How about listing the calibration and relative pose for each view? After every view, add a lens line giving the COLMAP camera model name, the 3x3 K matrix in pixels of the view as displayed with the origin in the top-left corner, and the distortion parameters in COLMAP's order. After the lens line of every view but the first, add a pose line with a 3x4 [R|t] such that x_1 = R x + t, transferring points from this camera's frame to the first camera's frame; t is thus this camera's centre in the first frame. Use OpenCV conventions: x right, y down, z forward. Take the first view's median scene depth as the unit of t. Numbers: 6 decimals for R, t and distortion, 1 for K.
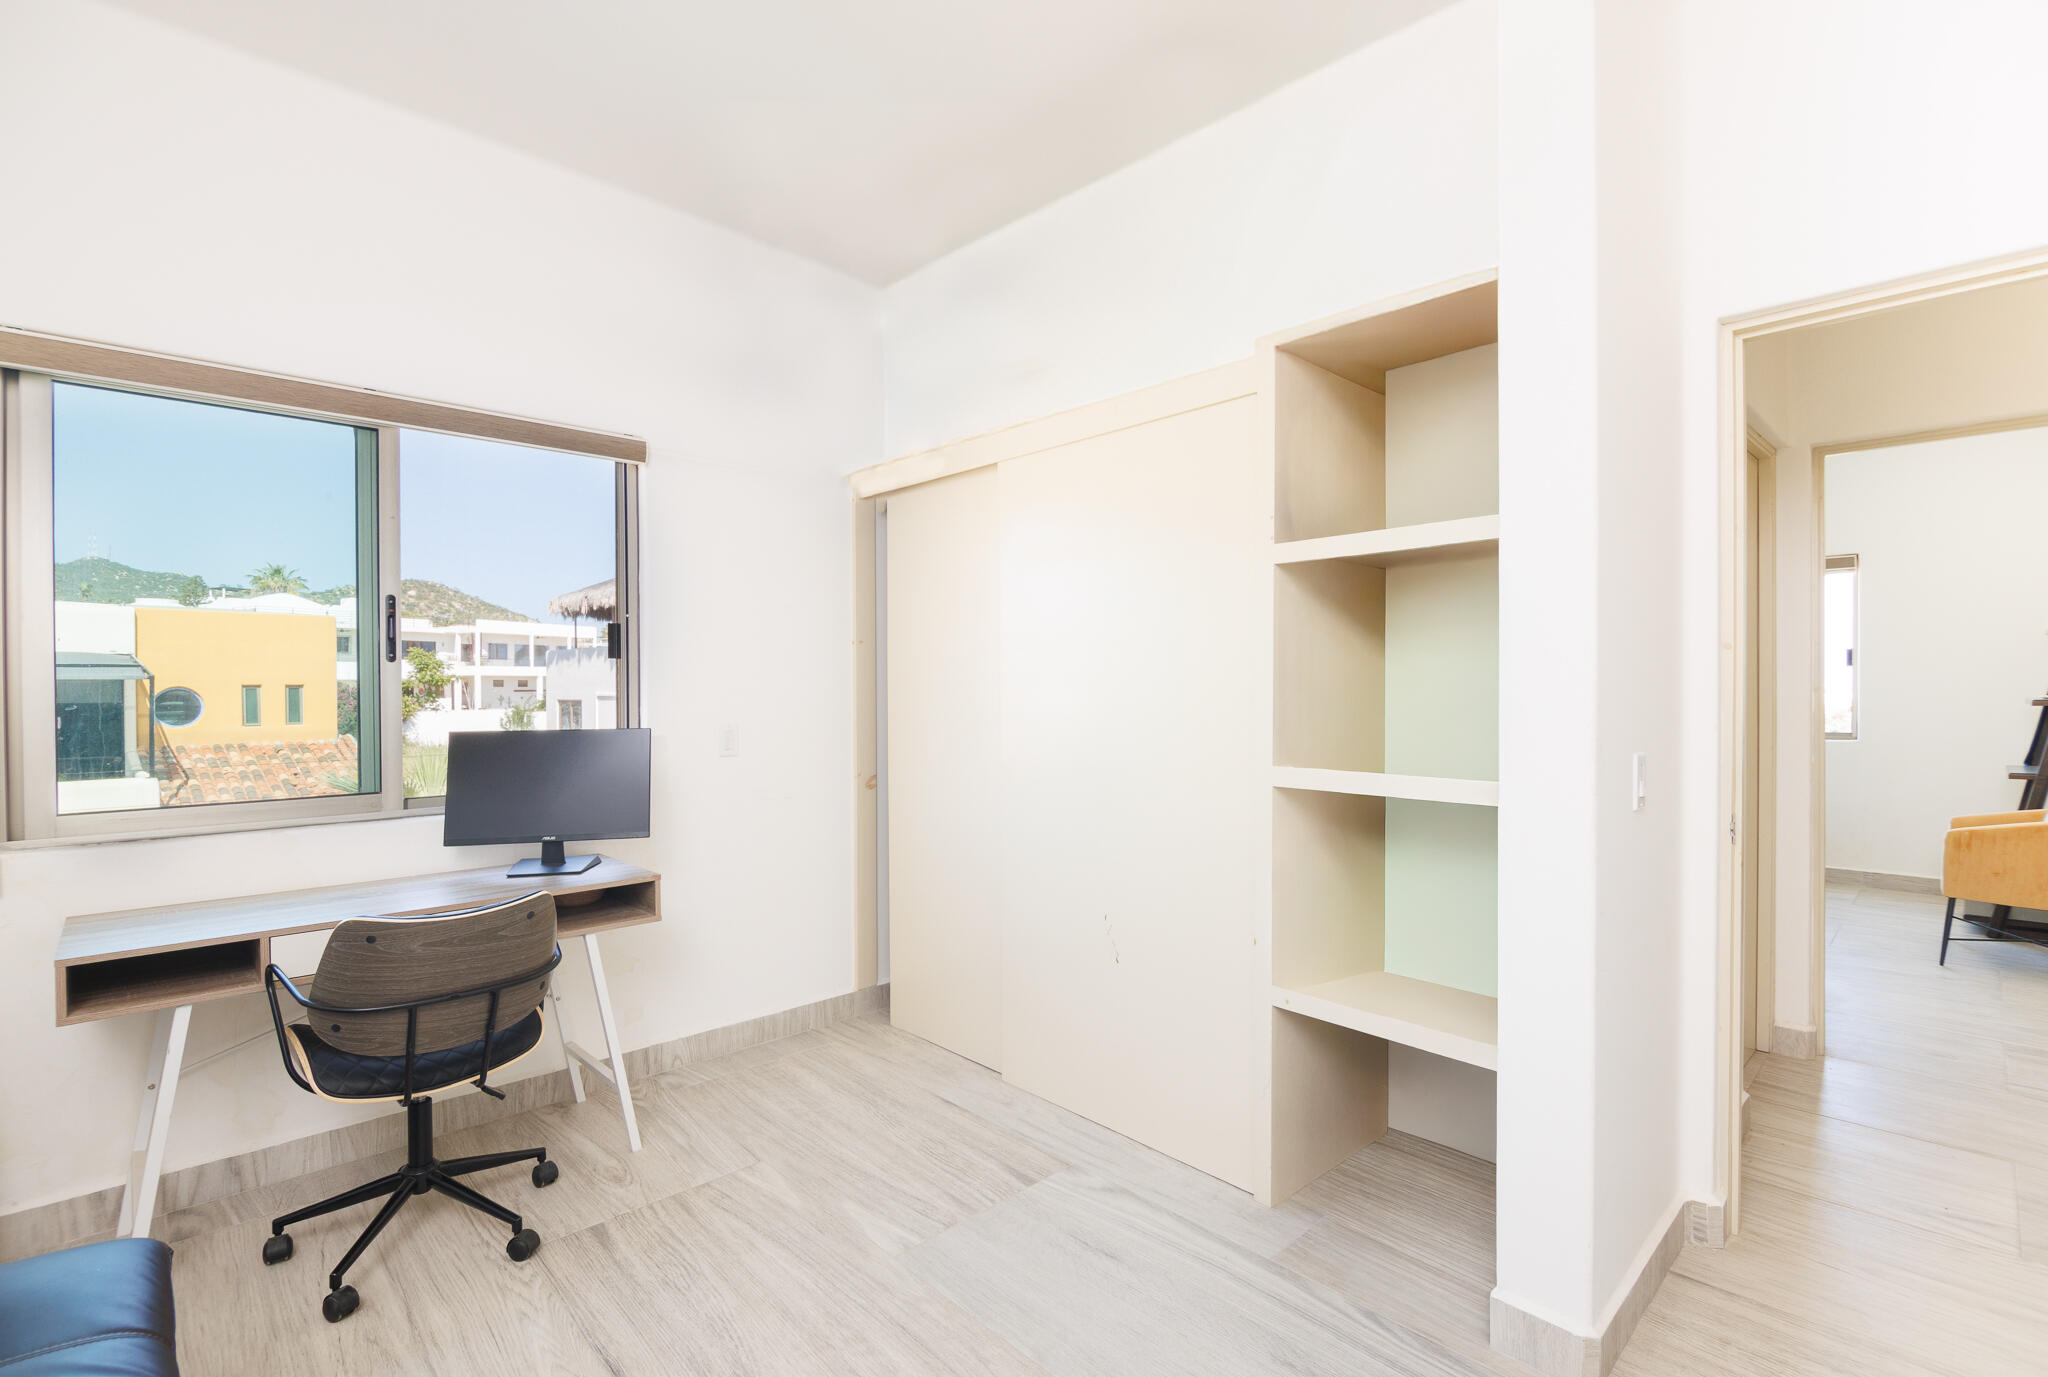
lens RADIAL K [[919.8, 0, 1026.9], [0, 919.8, 663.4], [0, 0, 1]] dist [-0.000480, -0.000186]
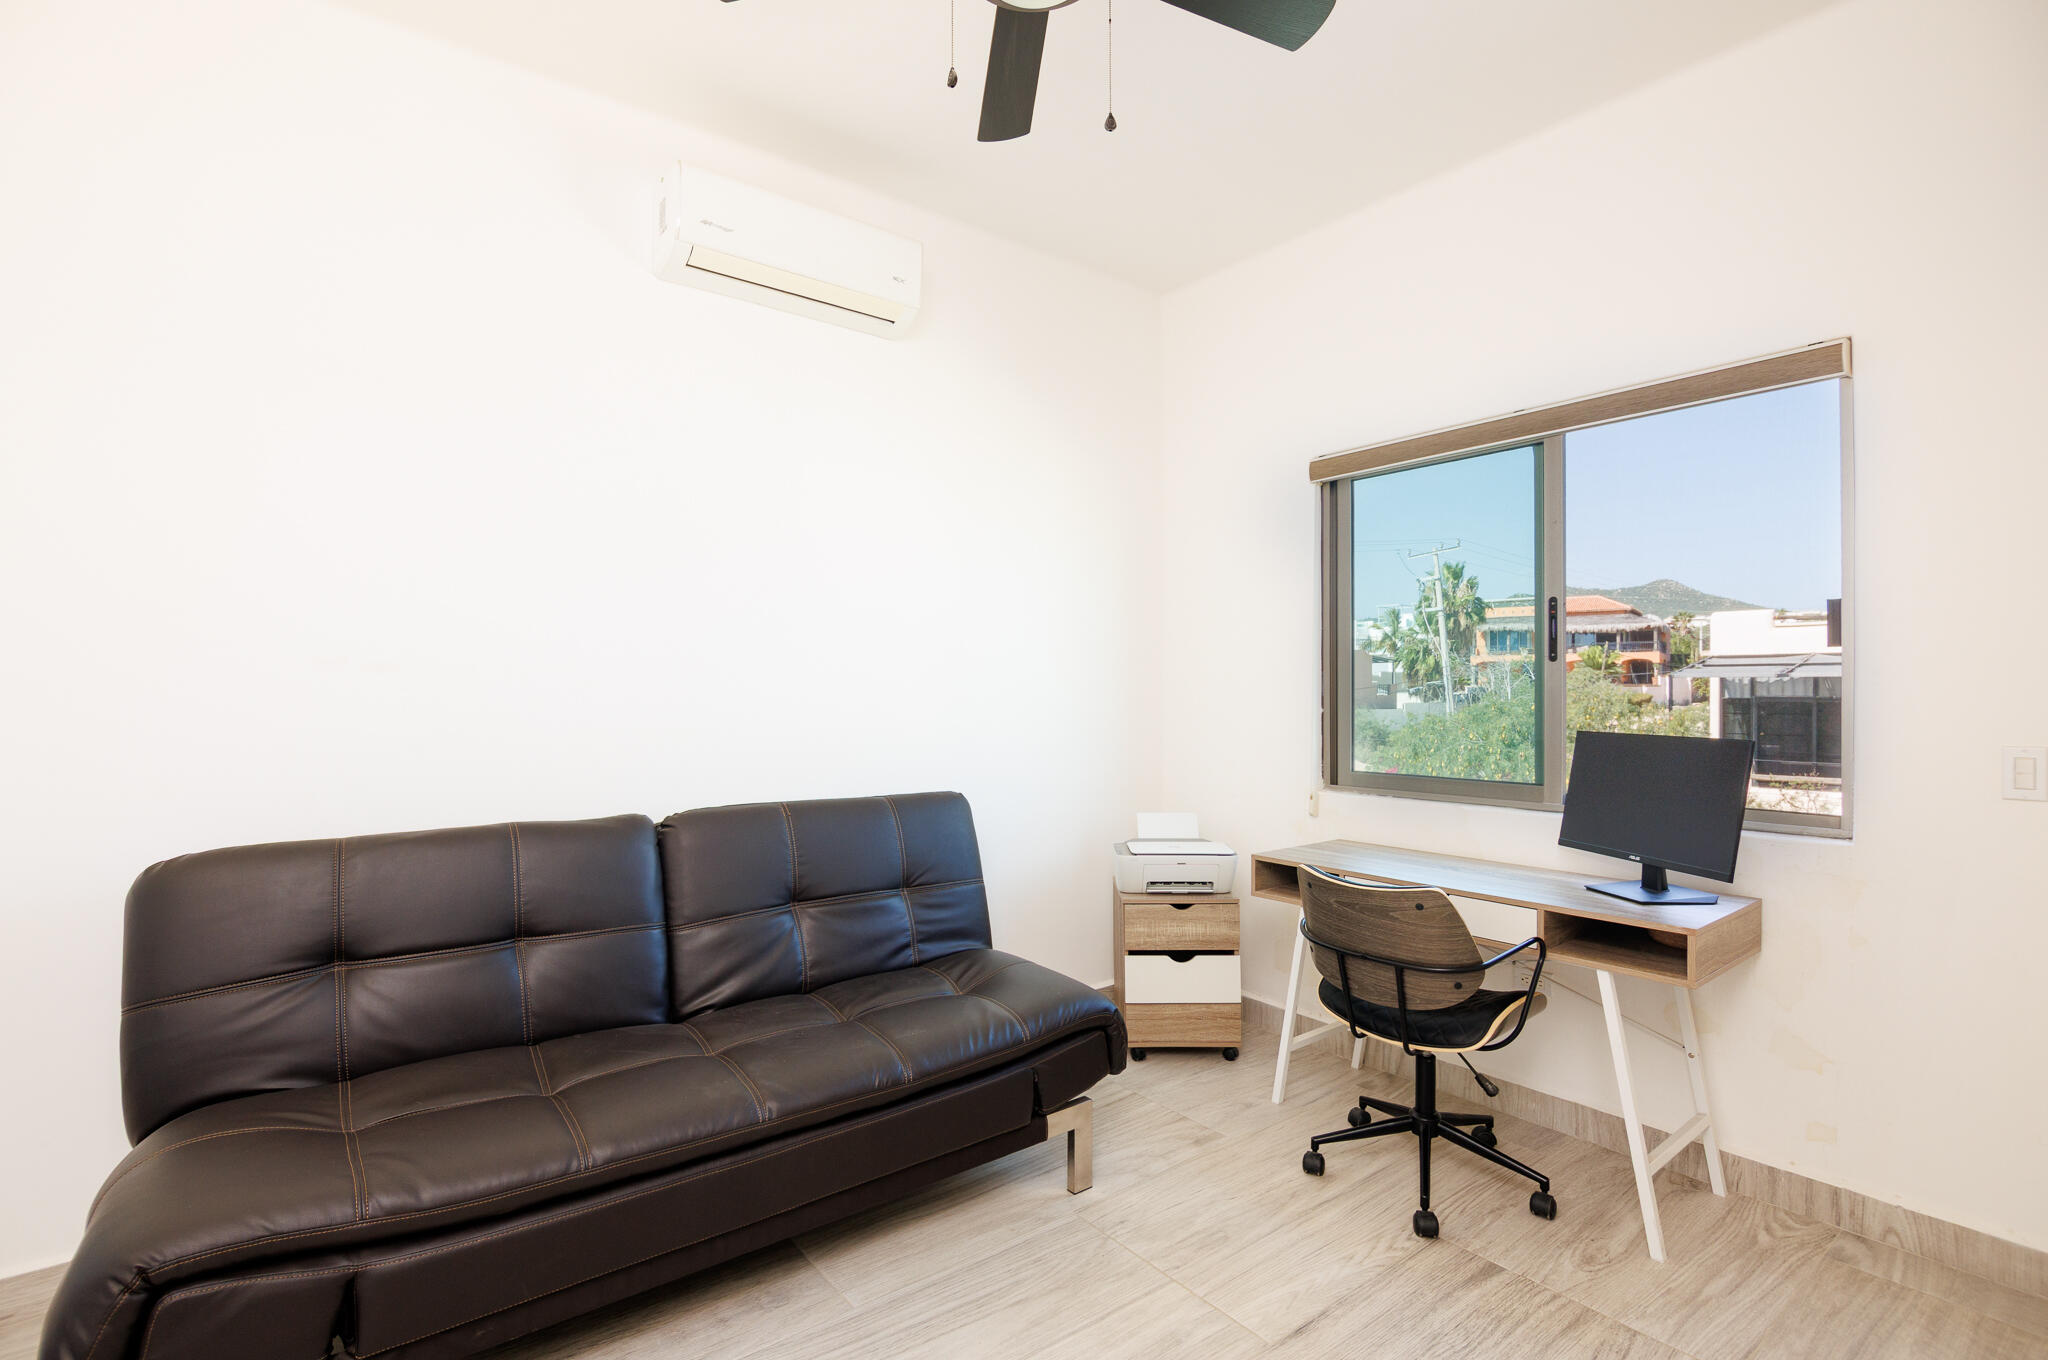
lens RADIAL K [[928.4, 0, 1024.0], [0, 928.4, 680.0], [0, 0, 1]] dist [-0.007946, -0.000944]
pose [[-0.083217, -0.005733, -0.996515, 0.422276], [0.026014, 0.999630, -0.007923, 0.012859], [0.996192, -0.026583, -0.083037, 0.518019]]
